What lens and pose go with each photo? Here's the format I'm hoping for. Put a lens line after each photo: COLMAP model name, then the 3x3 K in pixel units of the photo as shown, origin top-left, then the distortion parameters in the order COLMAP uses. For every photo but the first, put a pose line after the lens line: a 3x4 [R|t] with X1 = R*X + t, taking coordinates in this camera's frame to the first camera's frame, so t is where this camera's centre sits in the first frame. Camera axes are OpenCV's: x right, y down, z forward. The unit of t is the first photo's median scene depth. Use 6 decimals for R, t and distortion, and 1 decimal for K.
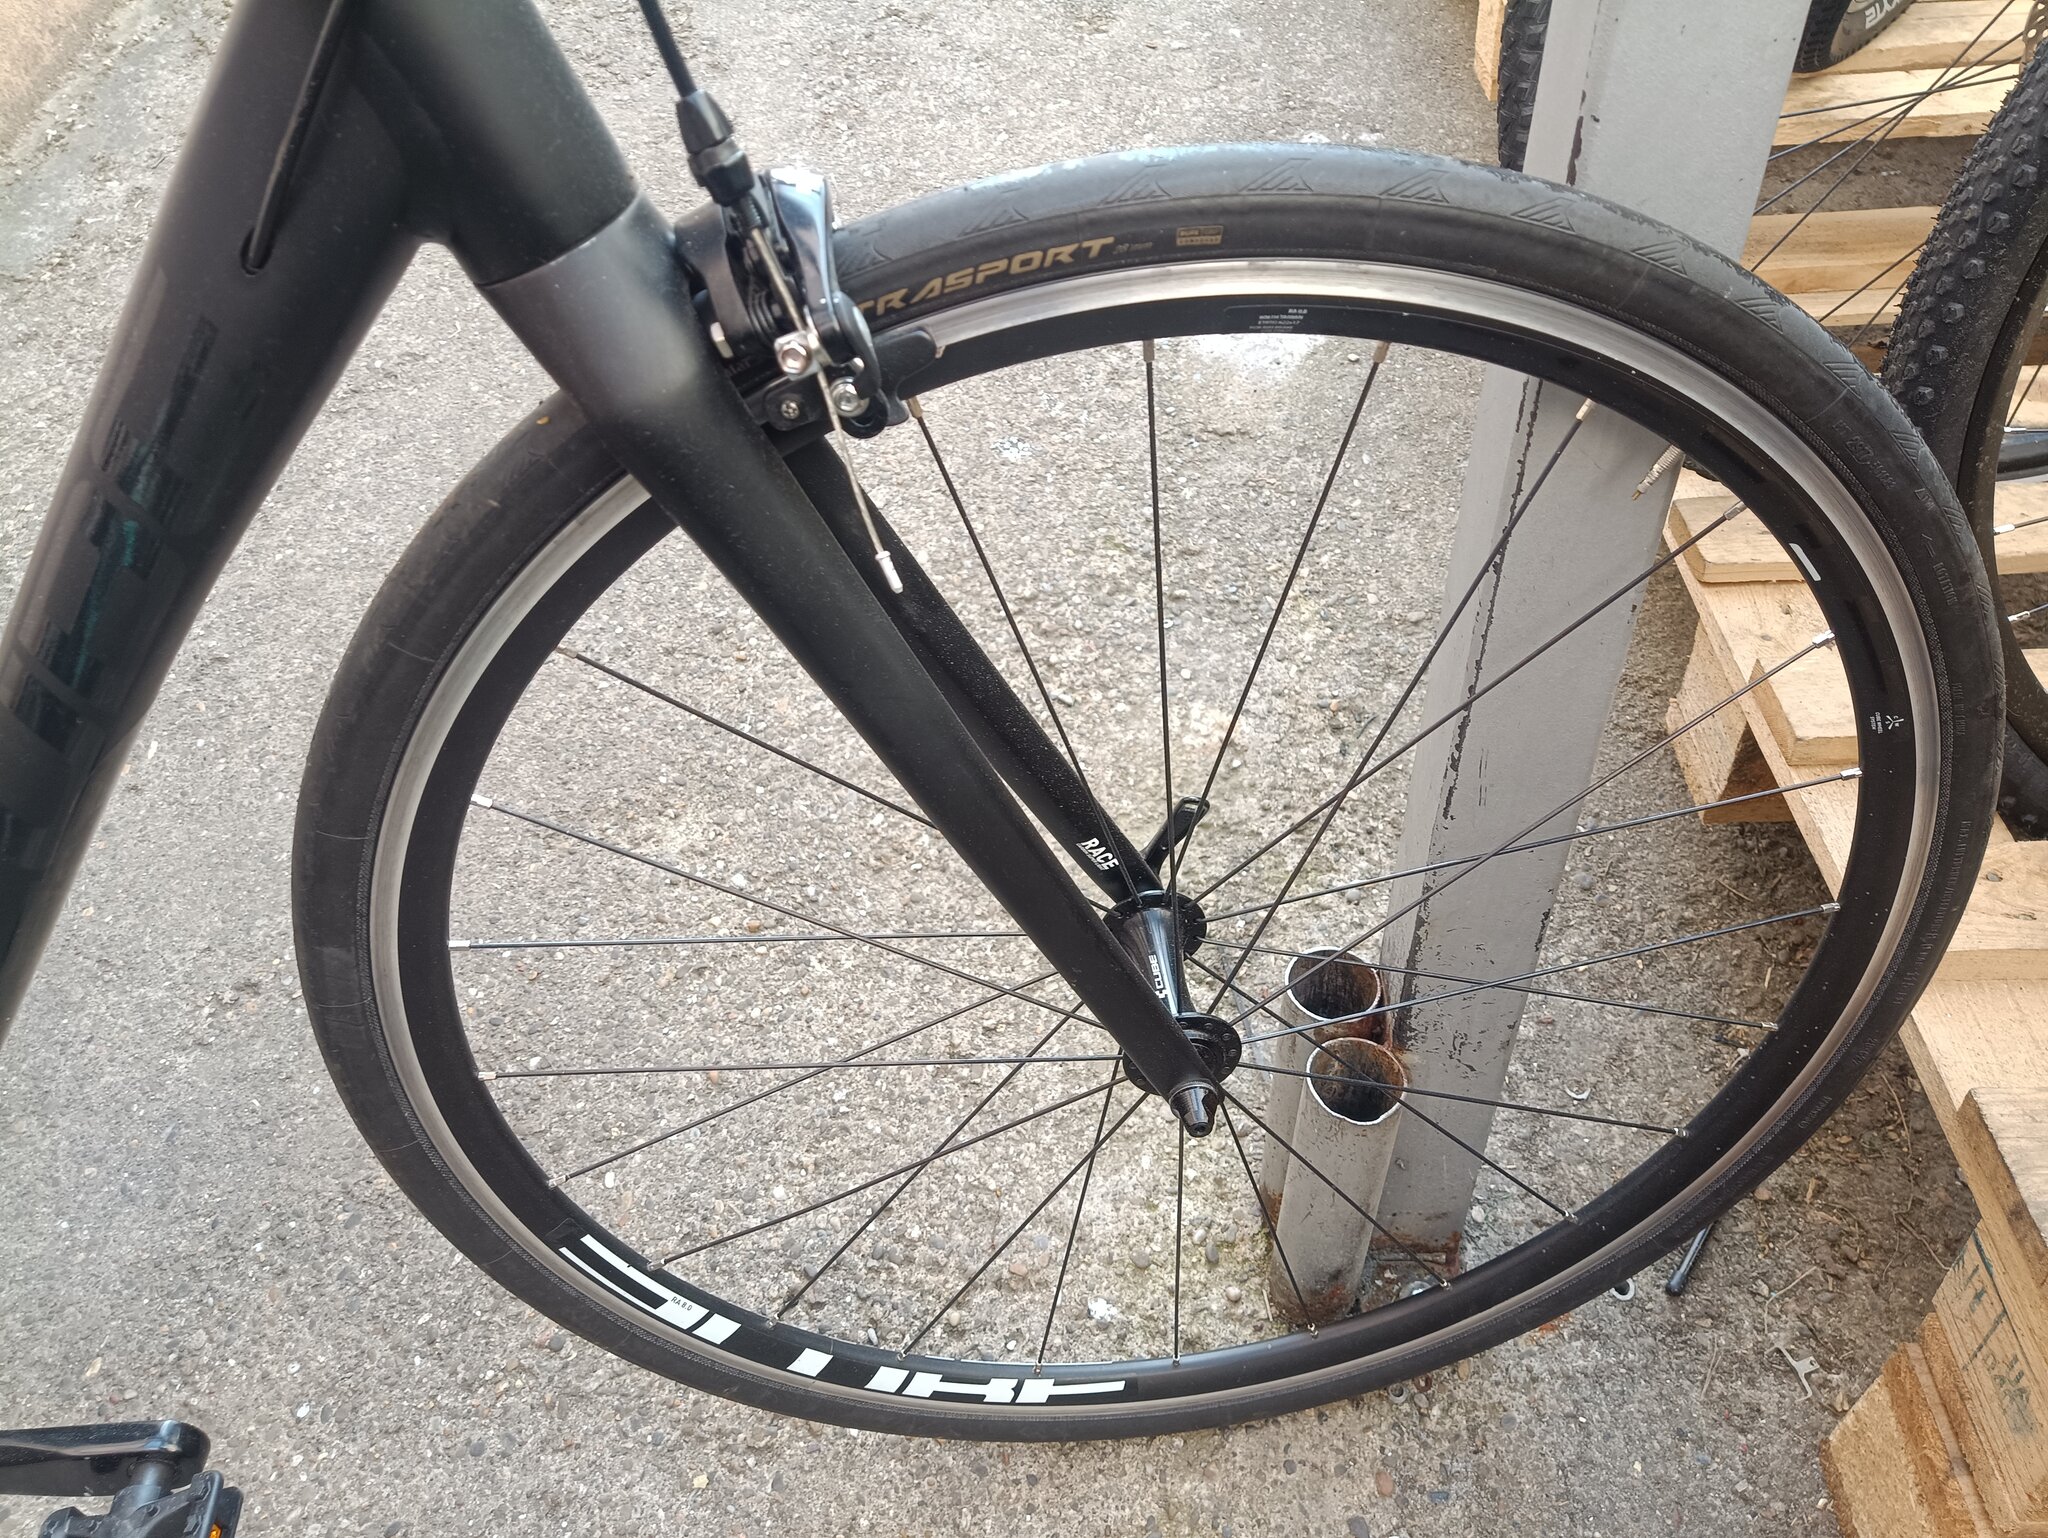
lens RADIAL K [[1540.3, 0, 1015.2], [0, 1540.3, 740.9], [0, 0, 1]] dist [0.112279, -0.188623]
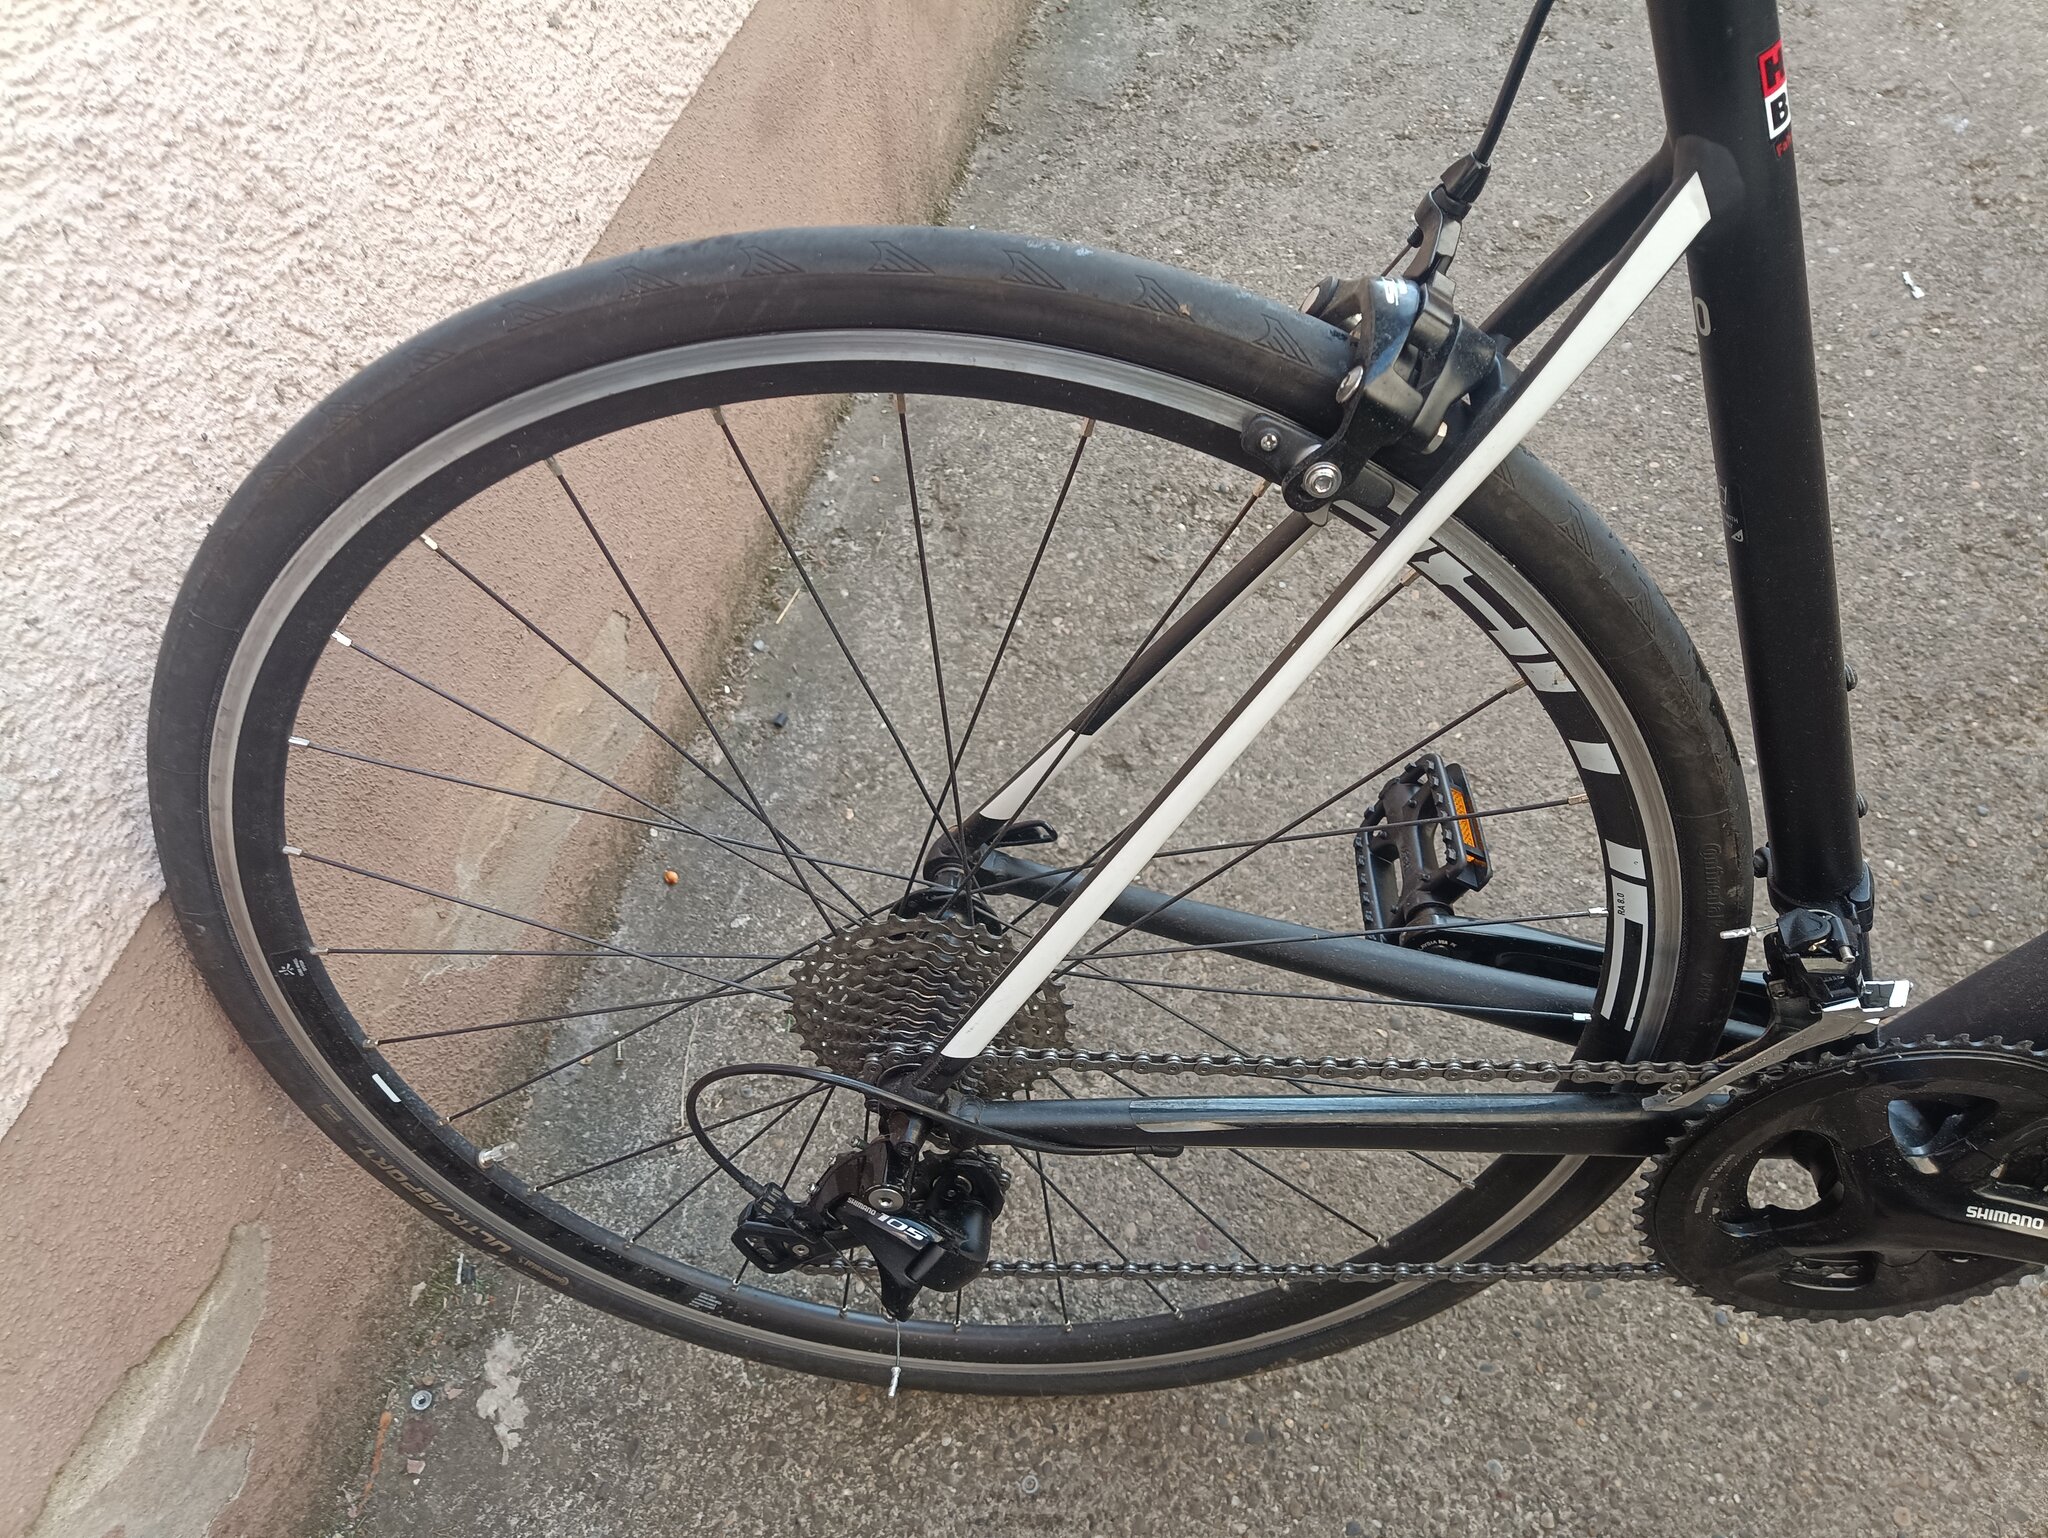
lens RADIAL K [[1540.3, 0, 1015.2], [0, 1540.3, 740.9], [0, 0, 1]] dist [0.112279, -0.188623]
pose [[0.976996, 0.150795, -0.150794, -0.690918], [-0.144093, 0.988063, 0.054491, 0.100559], [0.157211, -0.031509, 0.987062, -0.057175]]
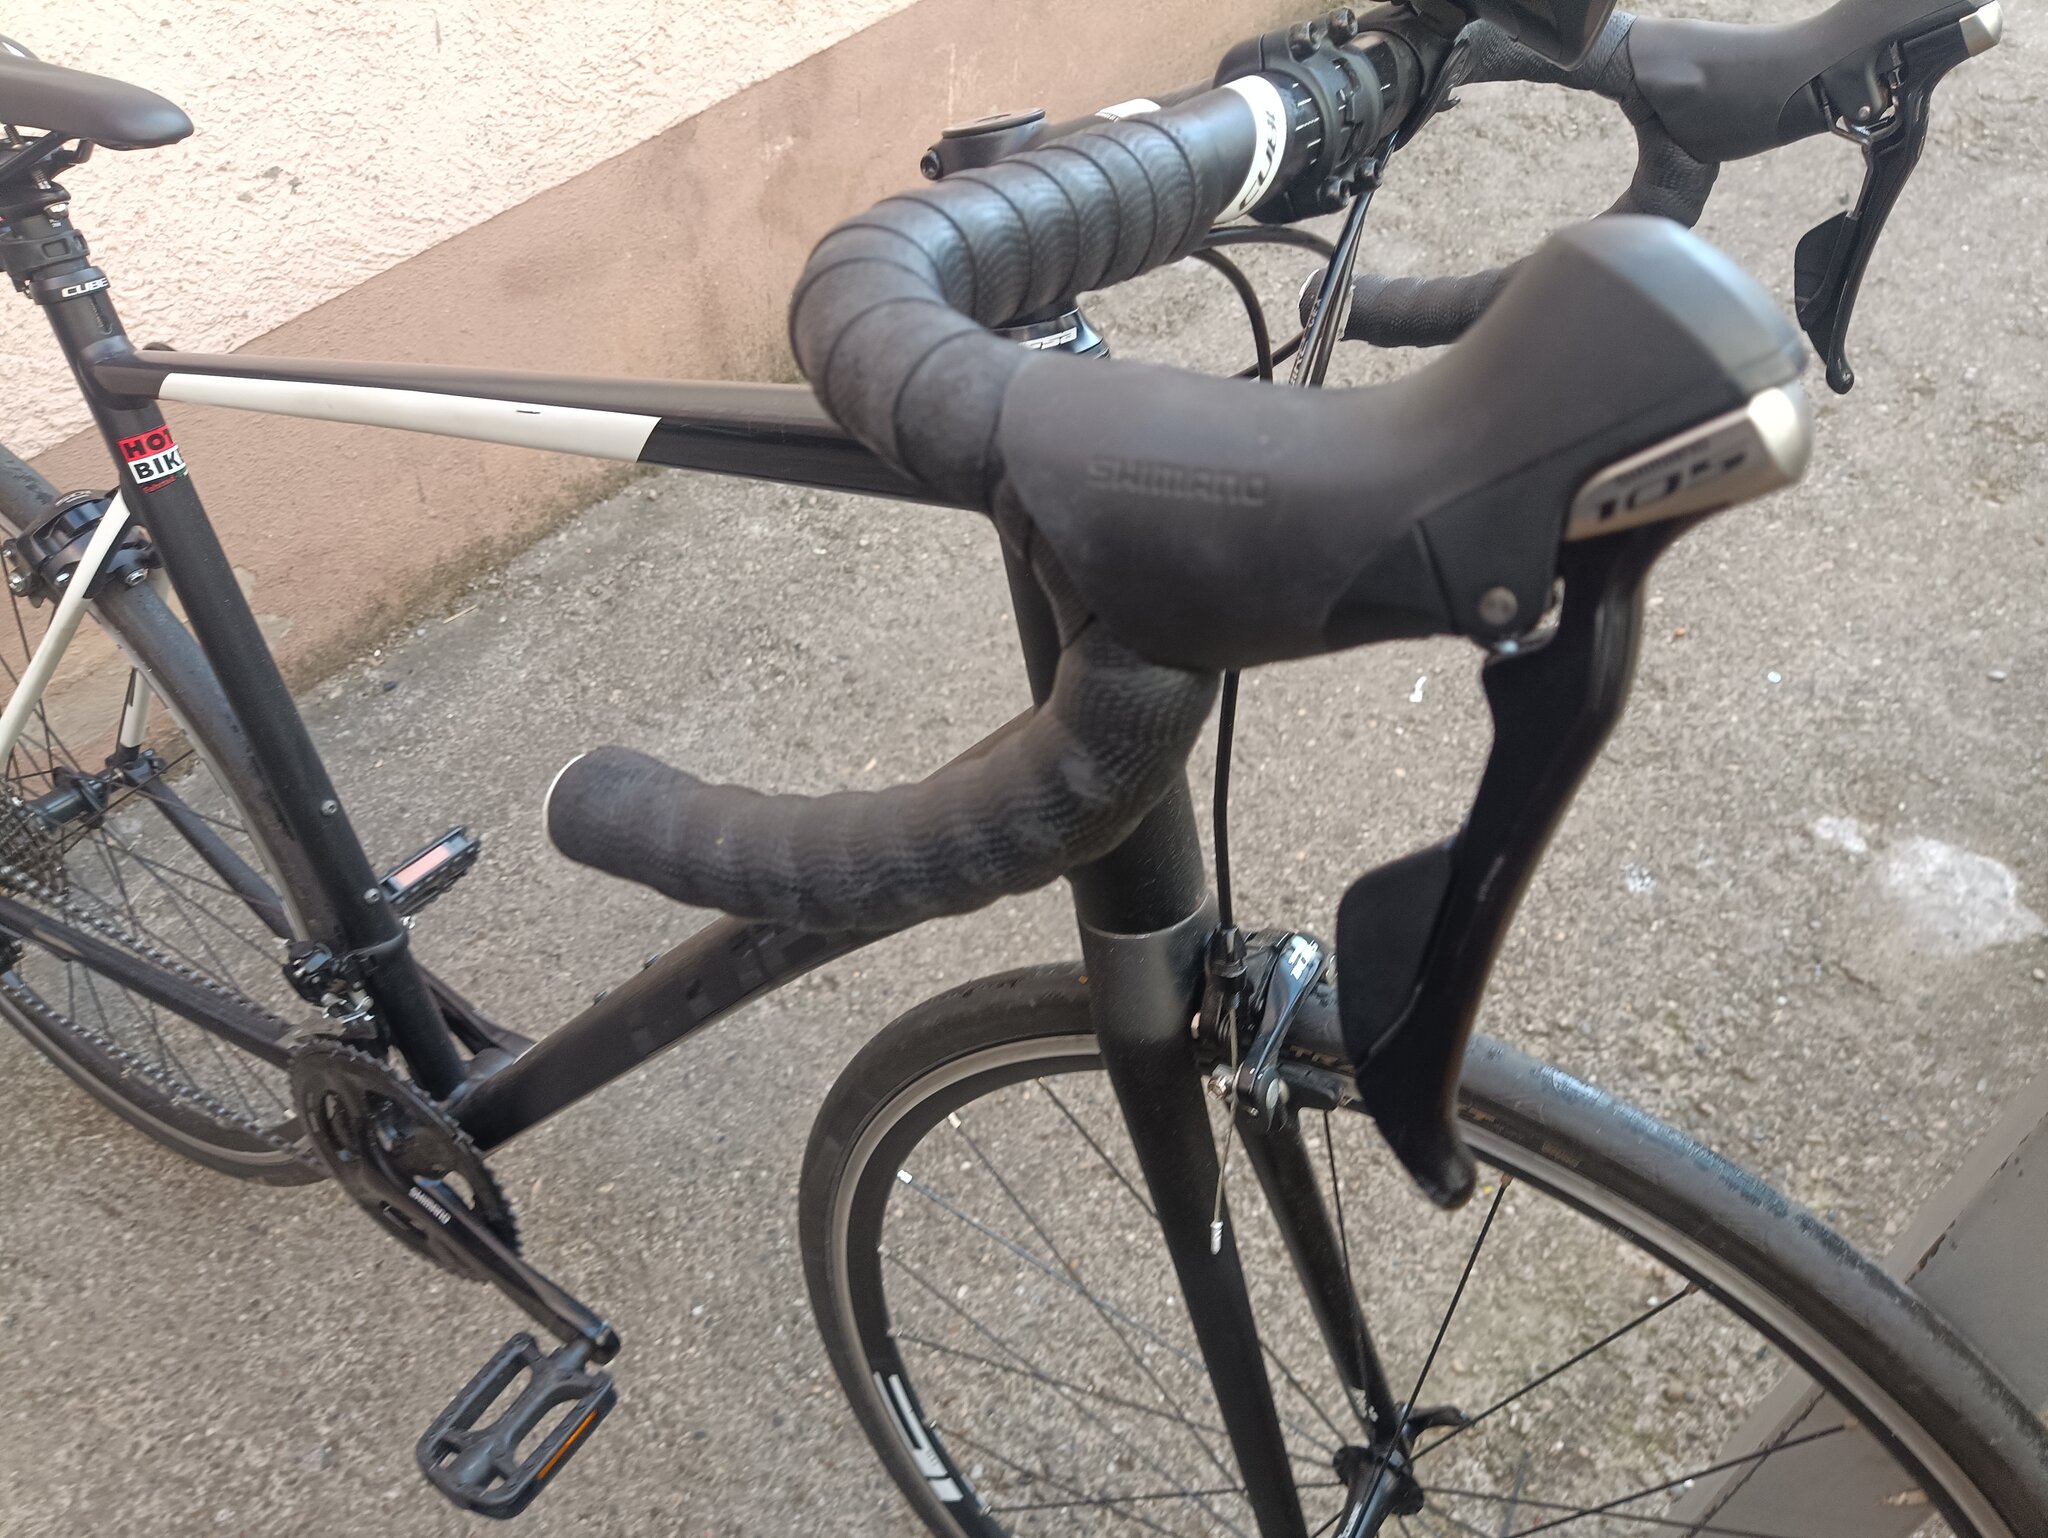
lens RADIAL K [[1526.2, 0, 1002.3], [0, 1526.2, 753.7], [0, 0, 1]] dist [0.103191, -0.176549]
pose [[0.785770, 0.476498, -0.394354, 0.037668], [-0.480299, 0.871794, 0.096370, -0.190082], [0.389716, 0.113683, 0.913891, -0.134244]]
